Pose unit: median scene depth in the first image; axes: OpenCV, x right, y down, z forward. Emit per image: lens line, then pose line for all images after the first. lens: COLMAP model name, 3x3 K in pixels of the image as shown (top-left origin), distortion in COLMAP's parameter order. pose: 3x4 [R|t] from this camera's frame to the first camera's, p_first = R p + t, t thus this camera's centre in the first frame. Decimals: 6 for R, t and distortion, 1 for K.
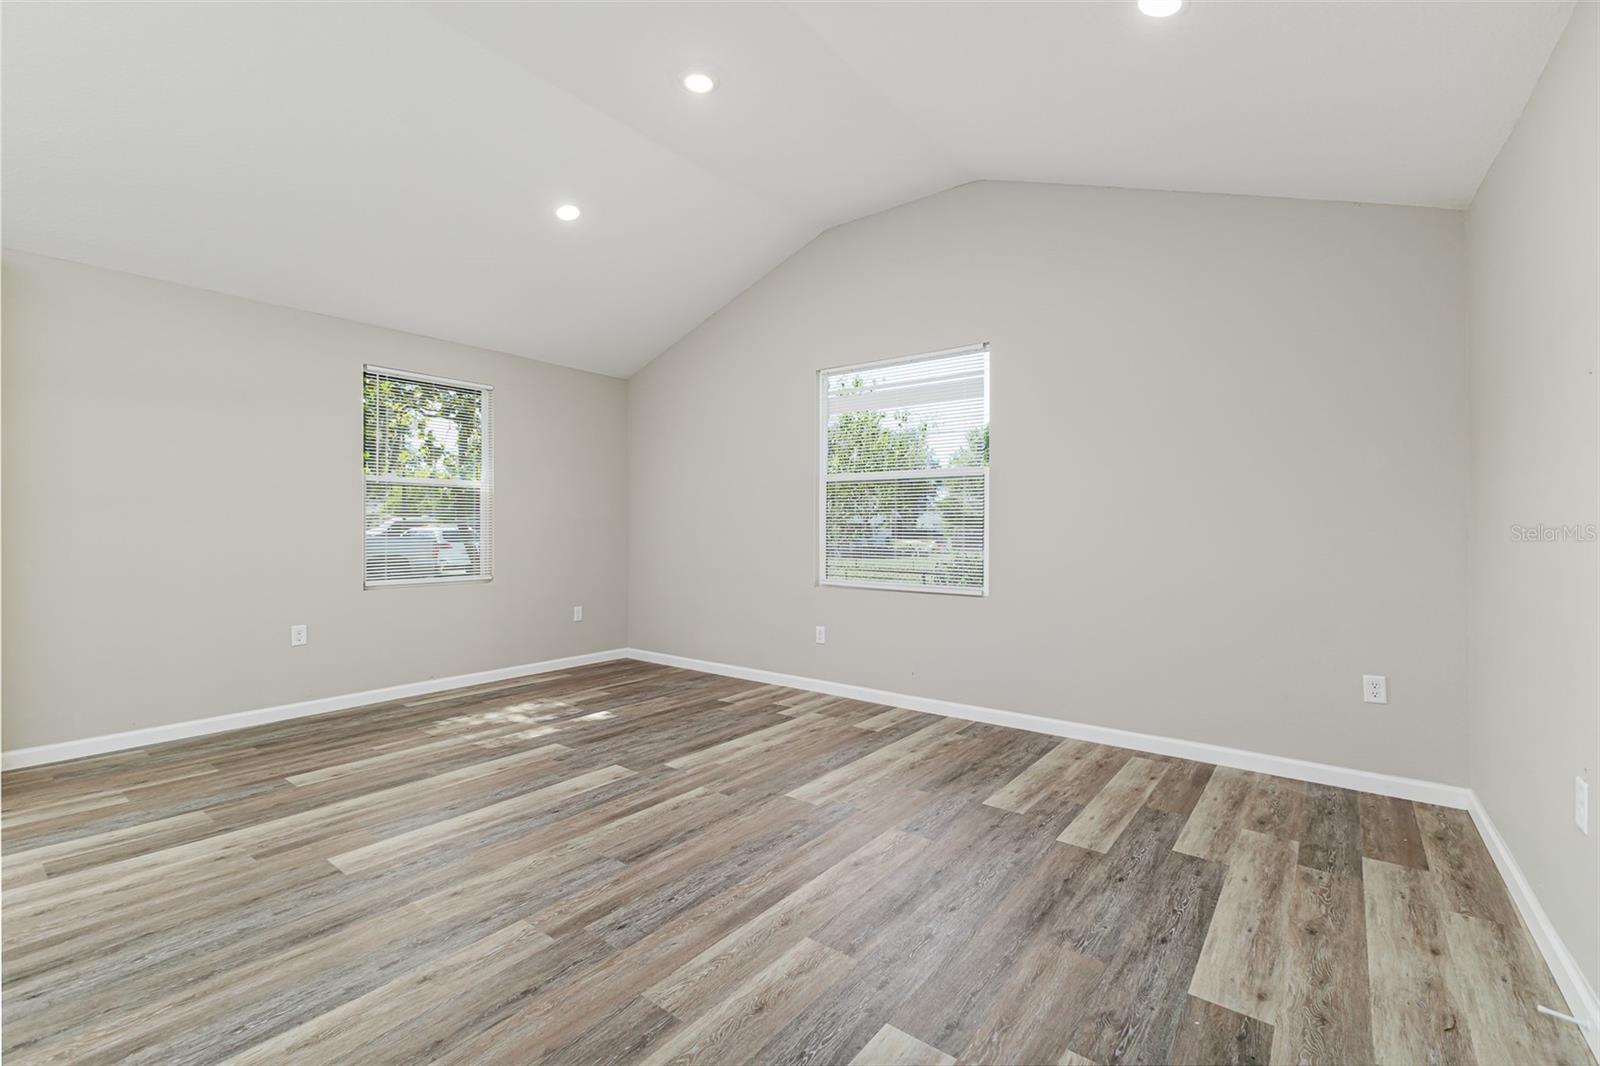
lens RADIAL K [[695.3, 0, 816.1], [0, 695.3, 524.0], [0, 0, 1]] dist [0.007510, -0.003734]
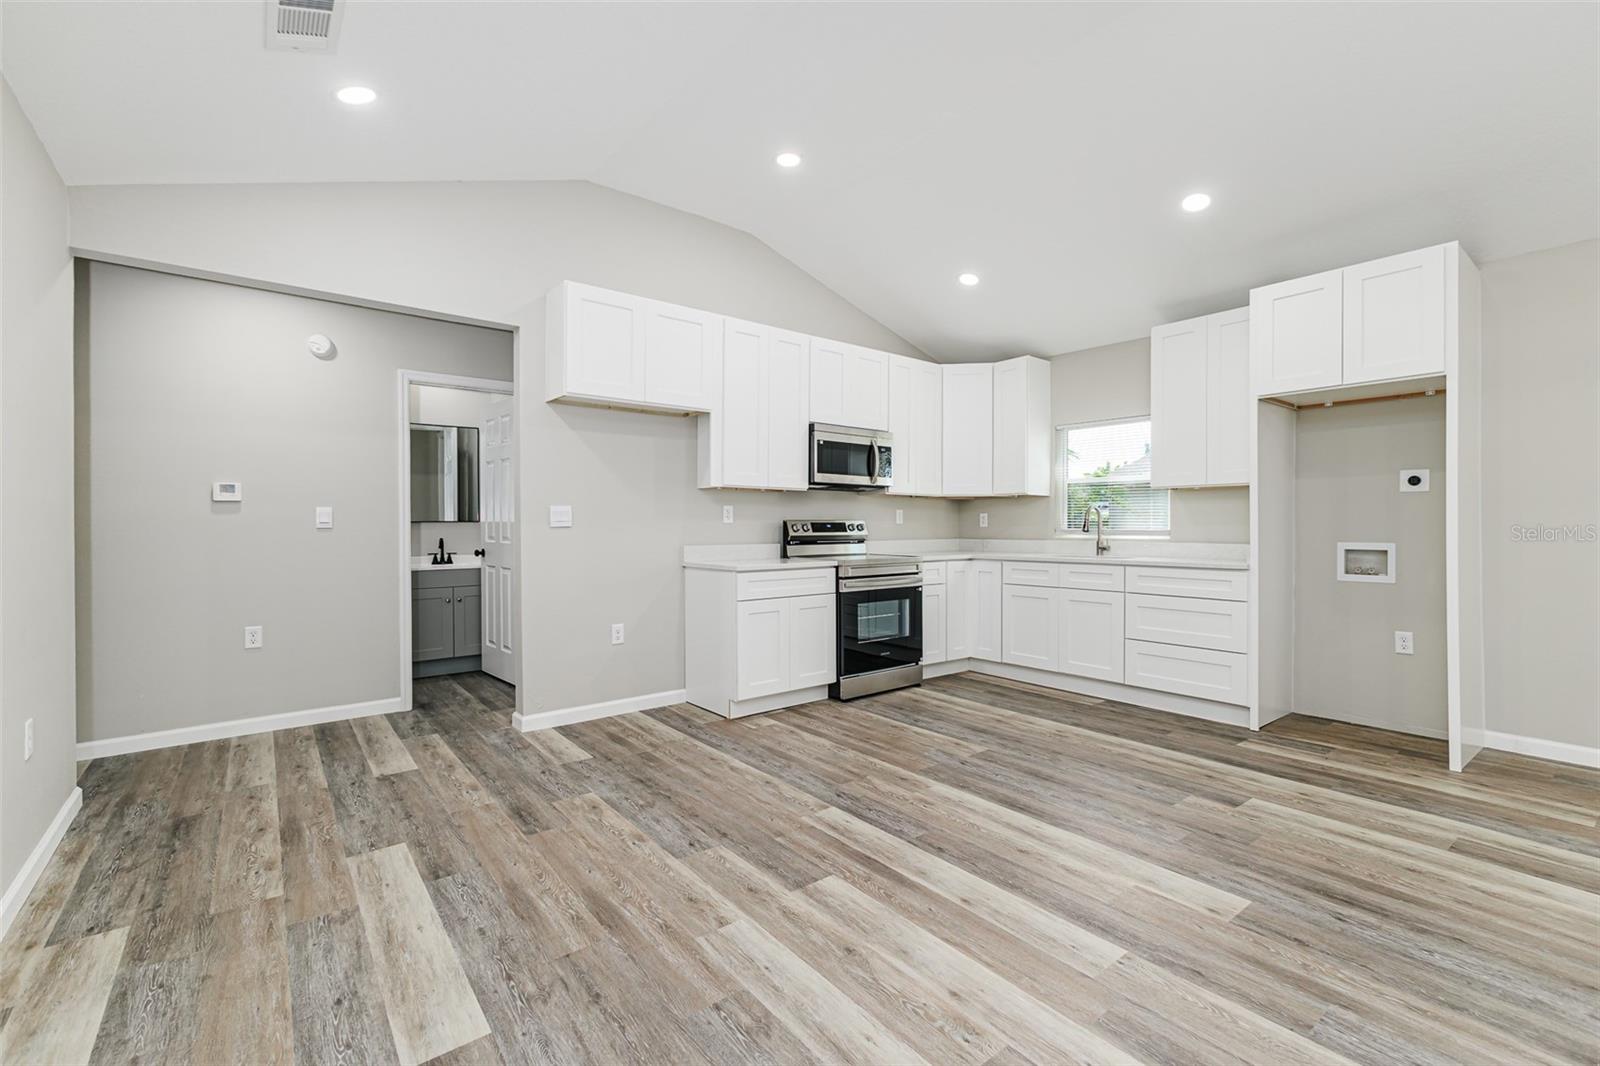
lens RADIAL K [[695.3, 0, 791.8], [0, 695.3, 523.1], [0, 0, 1]] dist [0.007510, -0.003734]
pose [[-0.267659, 0.001564, -0.963512, 0.166555], [0.003300, 0.999994, 0.000707, 0.003766], [0.963508, -0.002991, -0.267663, 0.273100]]
